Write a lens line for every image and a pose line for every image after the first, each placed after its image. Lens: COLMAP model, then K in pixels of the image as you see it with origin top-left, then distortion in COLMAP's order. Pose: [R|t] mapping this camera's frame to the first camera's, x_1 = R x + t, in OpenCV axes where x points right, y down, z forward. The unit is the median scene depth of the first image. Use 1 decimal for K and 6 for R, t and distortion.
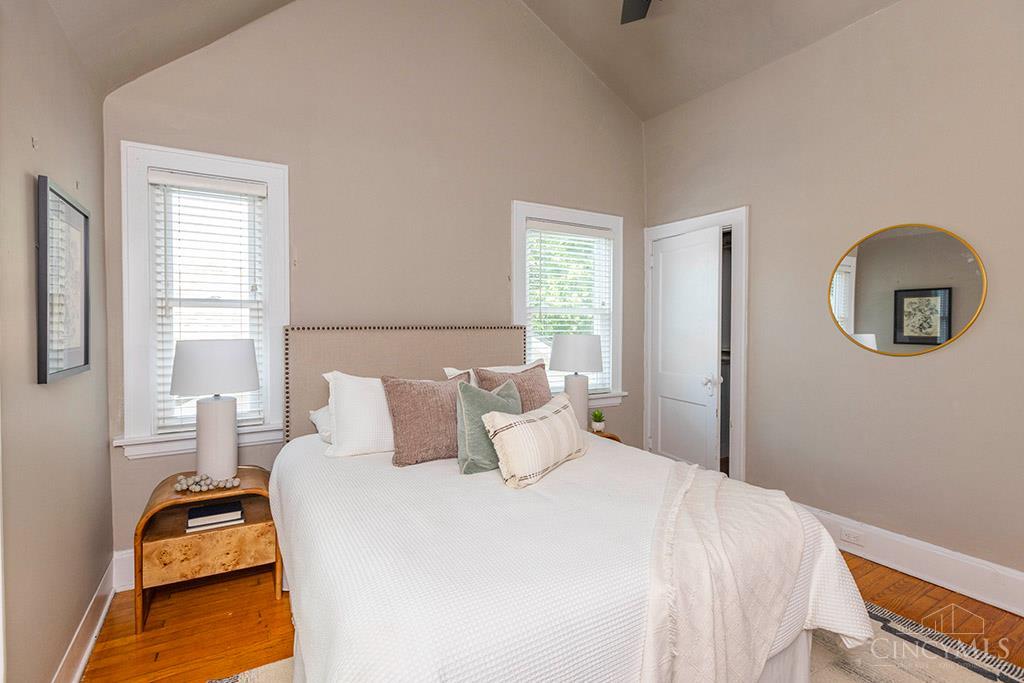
lens RADIAL K [[533.4, 0, 512.0], [0, 533.4, 341.5], [0, 0, 1]] dist [0.002043, 0.000172]
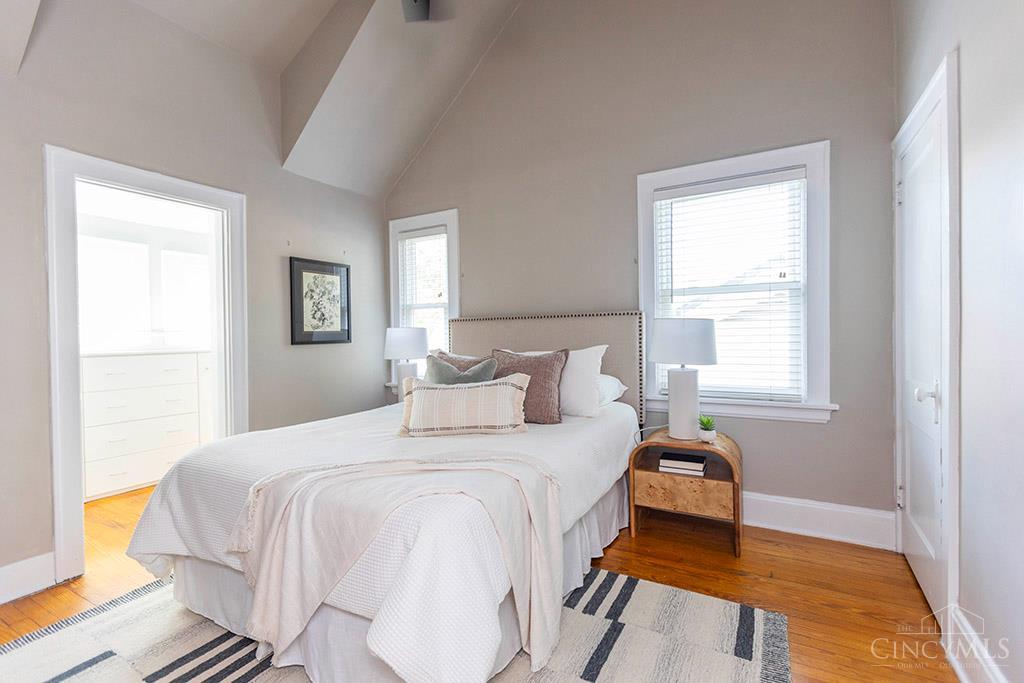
lens RADIAL K [[477.7, 0, 507.6], [0, 477.7, 344.6], [0, 0, 1]] dist [0.010292, -0.000364]
pose [[0.425144, 0.041492, -0.904174, 0.613245], [0.004869, 0.998829, 0.048125, -0.011477], [0.905113, -0.024863, 0.424445, 0.397918]]
